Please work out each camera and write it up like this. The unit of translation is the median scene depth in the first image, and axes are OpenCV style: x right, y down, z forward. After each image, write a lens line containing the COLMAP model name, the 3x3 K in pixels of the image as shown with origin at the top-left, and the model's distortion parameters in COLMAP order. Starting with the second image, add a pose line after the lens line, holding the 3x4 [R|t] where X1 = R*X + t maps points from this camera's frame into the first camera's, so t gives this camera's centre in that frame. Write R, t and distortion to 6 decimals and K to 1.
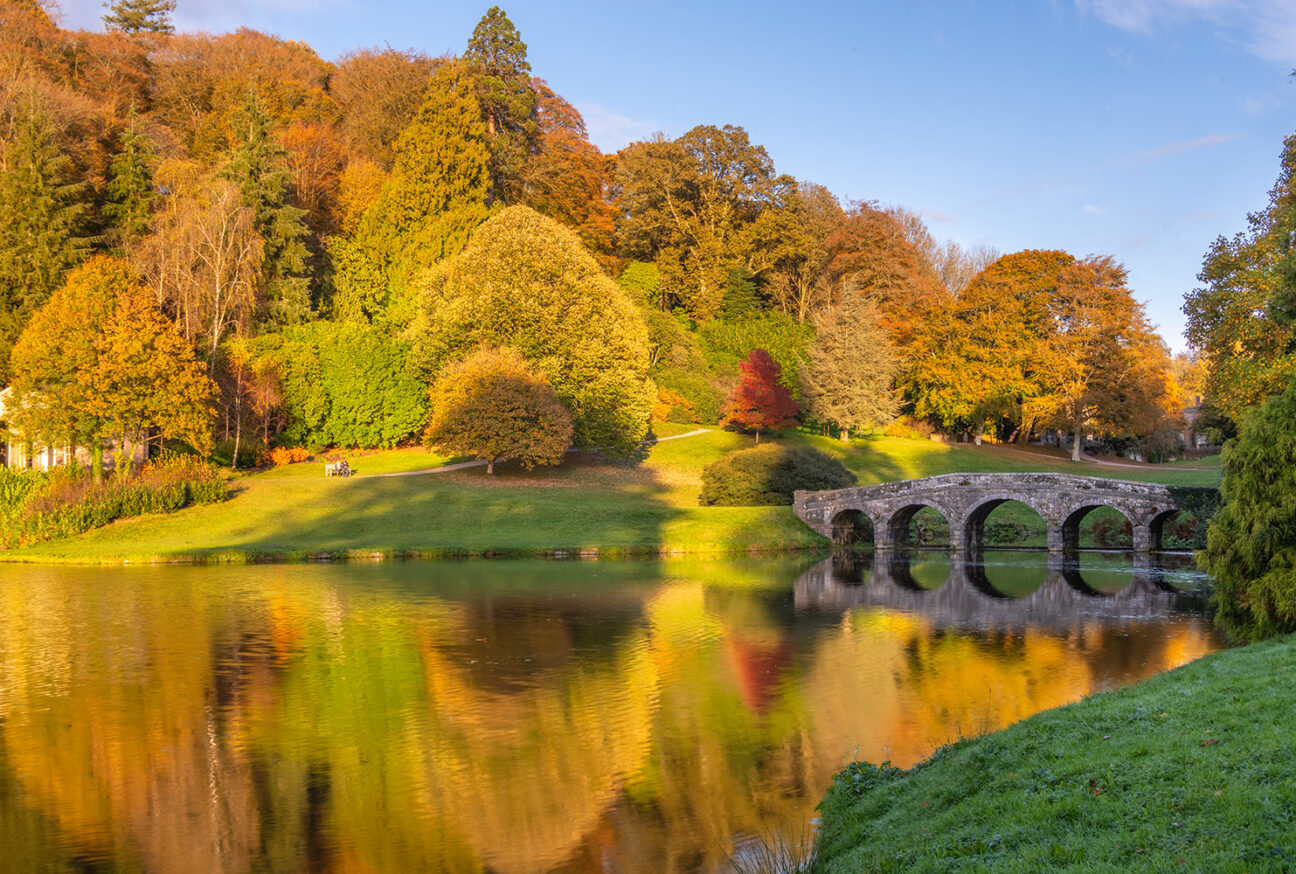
lens RADIAL K [[1494.6, 0, 647.7], [0, 1494.6, 437.1], [0, 0, 1]] dist [-0.009034, 0.000000]
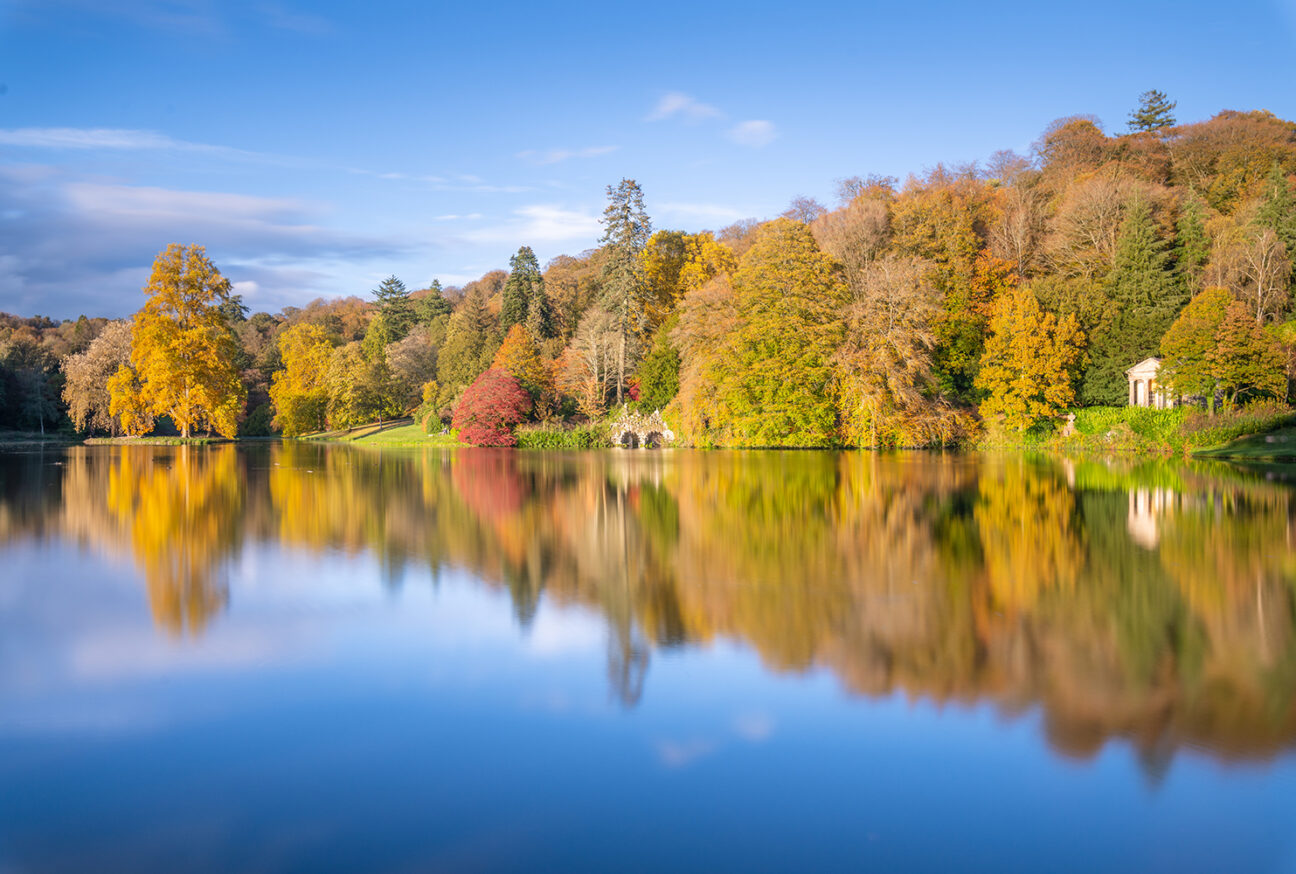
lens RADIAL K [[1009.4, 0, 648.8], [0, 1009.4, 436.4], [0, 0, 1]] dist [-0.004016, -0.002217]
pose [[0.757510, 0.002673, -0.652819, -0.076304], [0.032775, 0.998575, 0.042120, -0.013359], [0.652001, -0.053303, 0.756342, -0.266059]]
